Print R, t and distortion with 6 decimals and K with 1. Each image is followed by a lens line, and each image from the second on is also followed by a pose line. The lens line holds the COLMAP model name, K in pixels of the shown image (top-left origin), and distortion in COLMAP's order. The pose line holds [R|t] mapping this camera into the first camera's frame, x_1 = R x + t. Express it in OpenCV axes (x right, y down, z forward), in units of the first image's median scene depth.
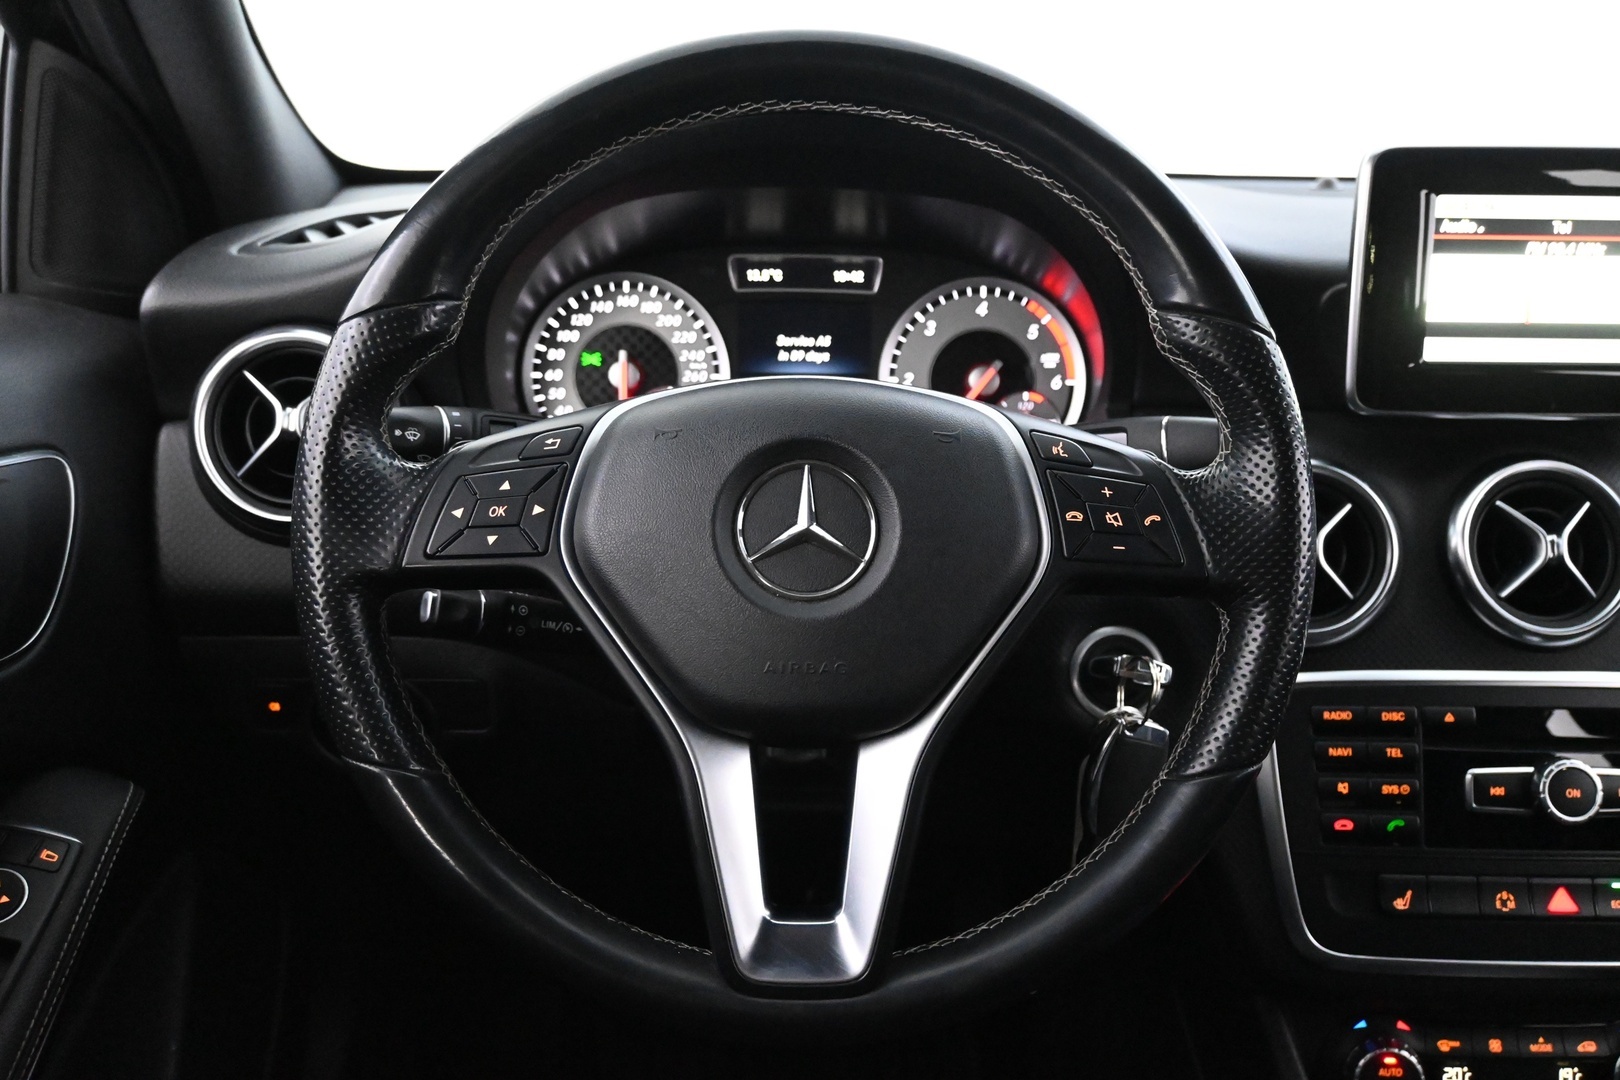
lens RADIAL K [[1519.6, 0, 805.4], [0, 1519.6, 537.7], [0, 0, 1]] dist [-0.006904, 0.000000]
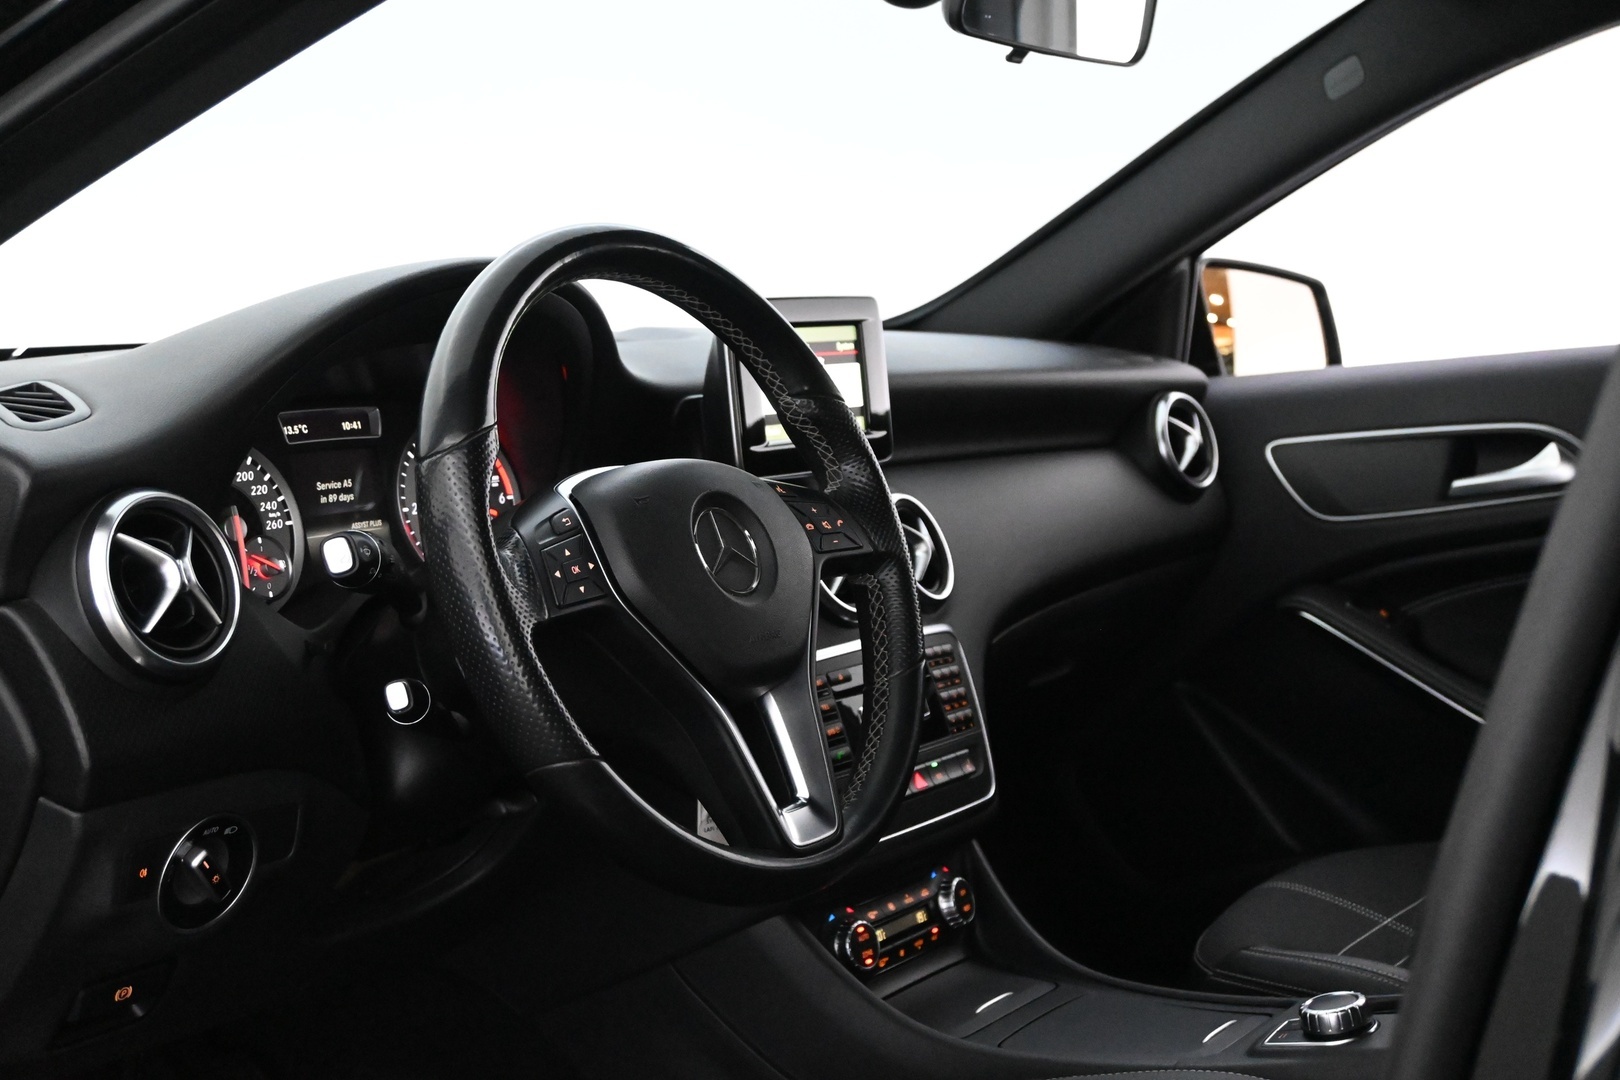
lens RADIAL K [[2217.1, 0, 812.4], [0, 2217.1, 540.4], [0, 0, 1]] dist [0.013244, 0.000000]
pose [[0.568821, -0.110847, 0.814958, -1.255324], [0.247251, 0.968088, -0.040900, 0.069514], [-0.784417, 0.224764, 0.578075, -0.224383]]
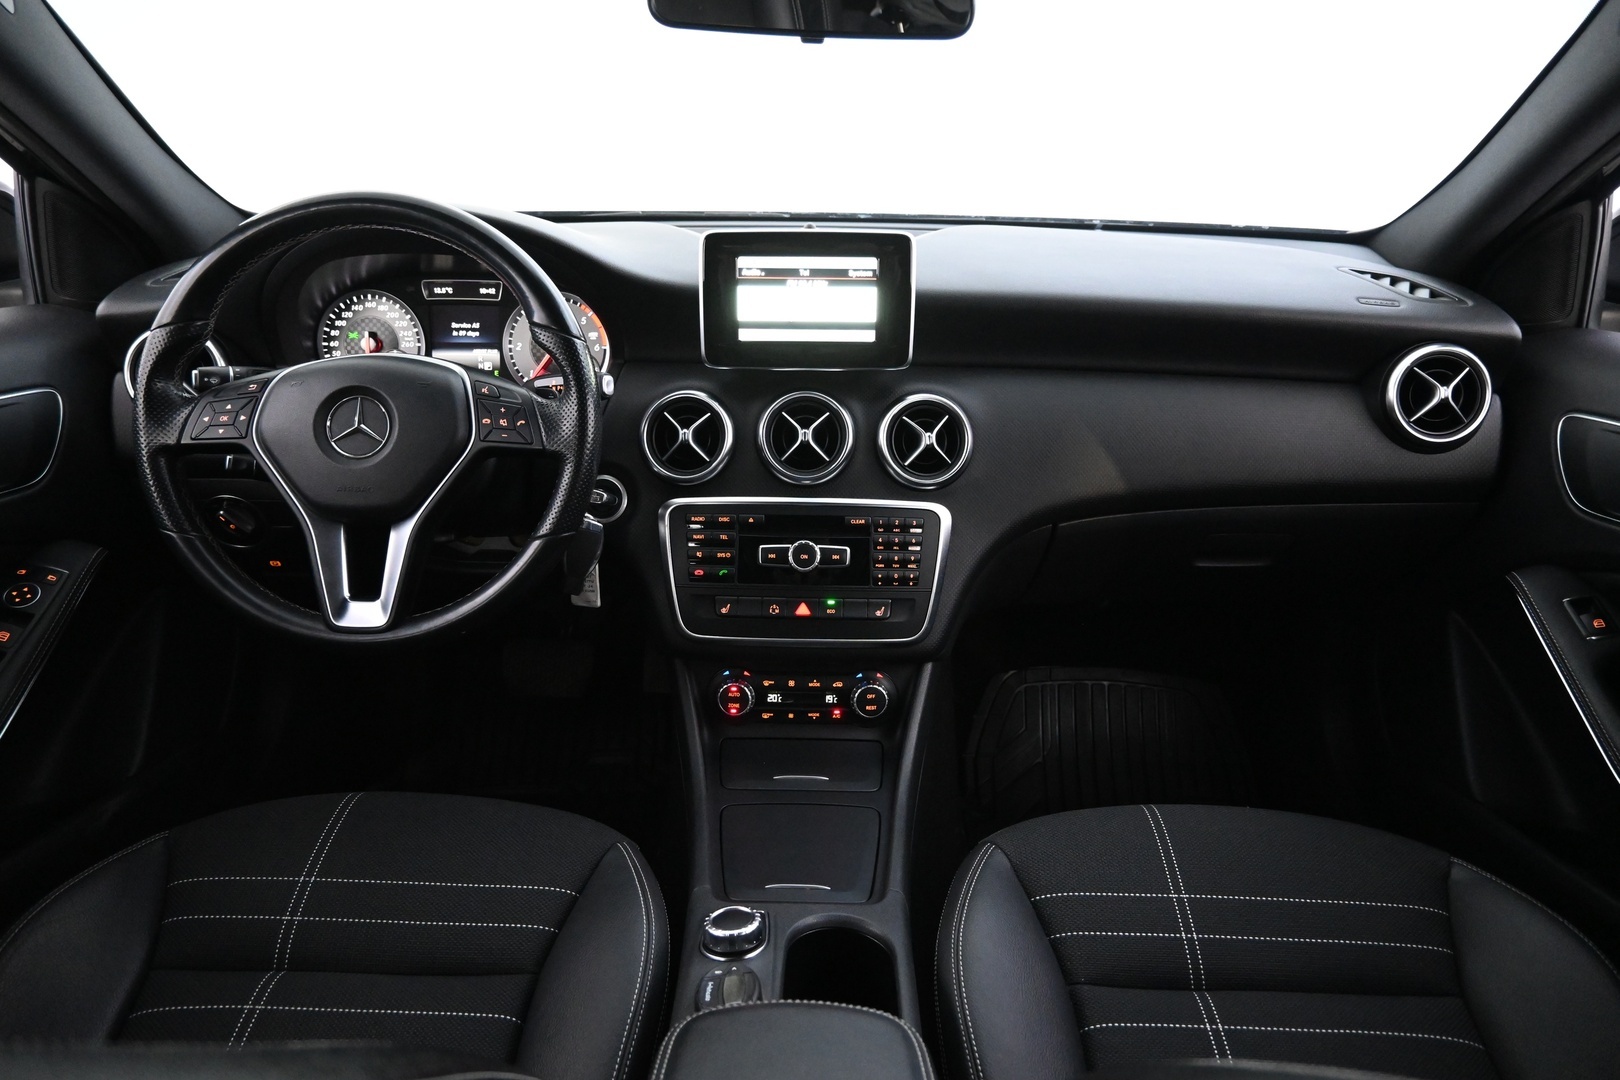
lens RADIAL K [[1116.7, 0, 806.5], [0, 1116.7, 543.0], [0, 0, 1]] dist [0.000831, -0.005775]
pose [[0.999800, 0.004092, -0.019577, 0.507171], [-0.001998, 0.994383, 0.105819, -0.007965], [0.019900, -0.105759, 0.994193, -0.460764]]
